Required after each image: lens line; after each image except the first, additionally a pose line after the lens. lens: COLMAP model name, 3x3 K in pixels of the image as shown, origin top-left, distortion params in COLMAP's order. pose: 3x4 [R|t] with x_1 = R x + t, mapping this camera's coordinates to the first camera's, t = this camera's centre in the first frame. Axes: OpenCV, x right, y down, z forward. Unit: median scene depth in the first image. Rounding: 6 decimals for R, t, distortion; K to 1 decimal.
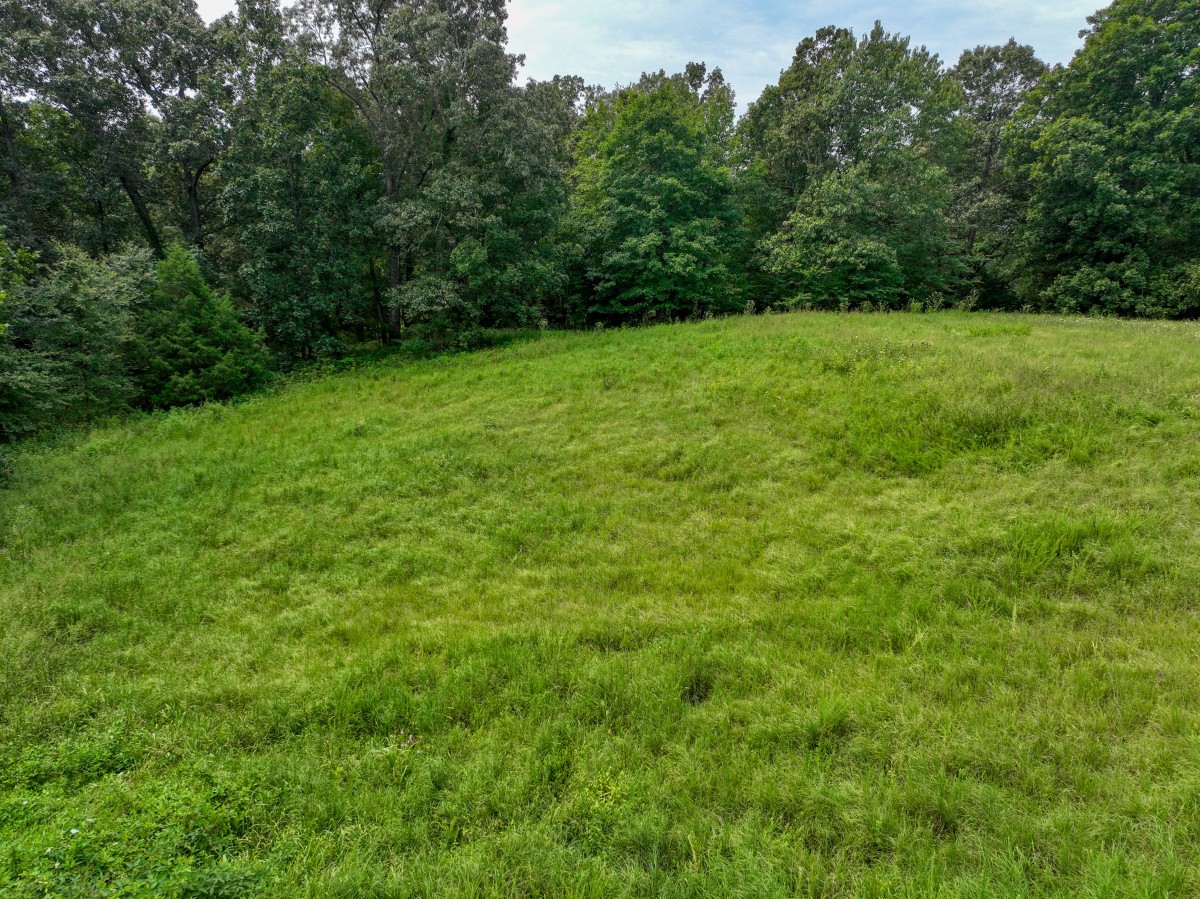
lens RADIAL K [[846.5, 0, 600.7], [0, 846.5, 451.3], [0, 0, 1]] dist [0.000168, 0.021031]
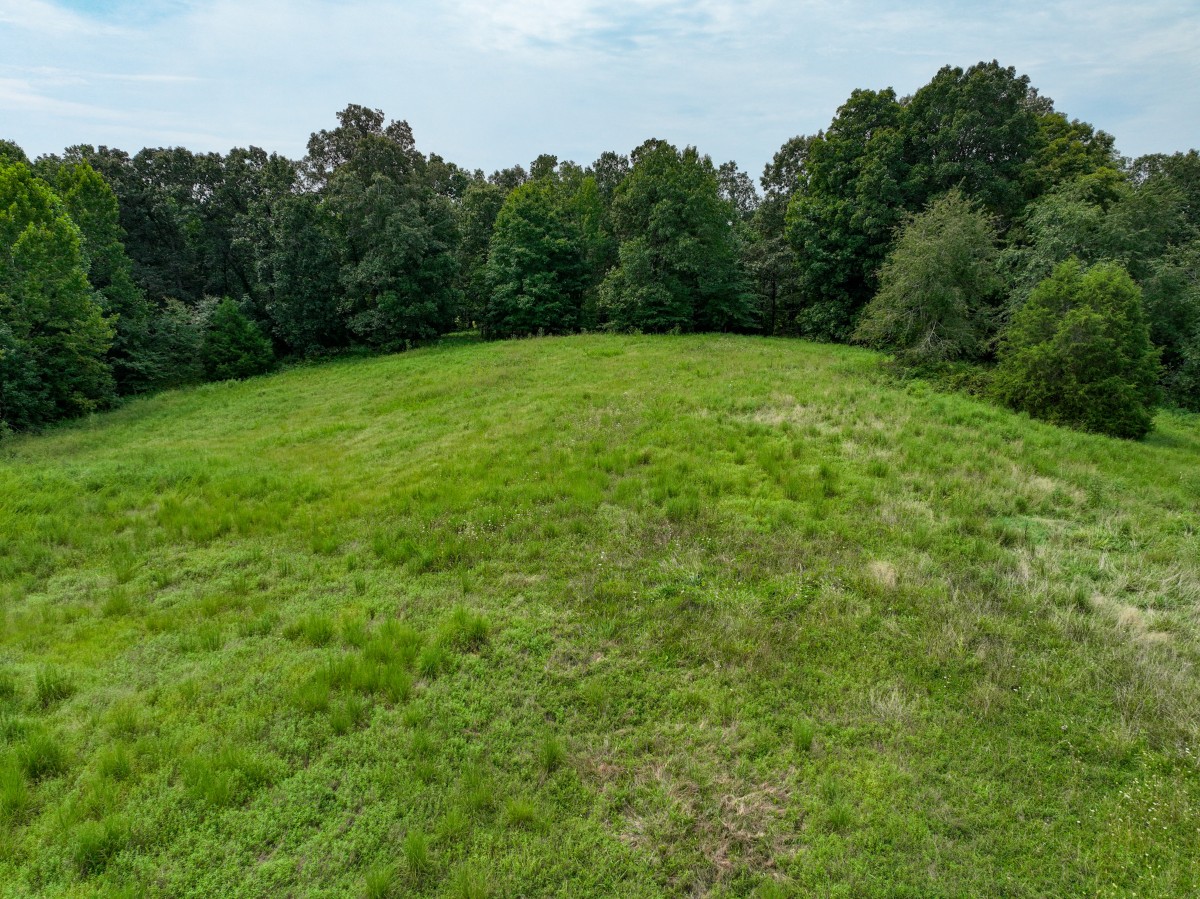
lens RADIAL K [[846.5, 0, 599.9], [0, 846.5, 448.4], [0, 0, 1]] dist [0.000168, 0.021031]
pose [[0.961745, 0.053822, -0.268608, 0.081744], [-0.051617, 0.998550, 0.015269, 0.002600], [0.269040, -0.000820, 0.963129, -0.059909]]
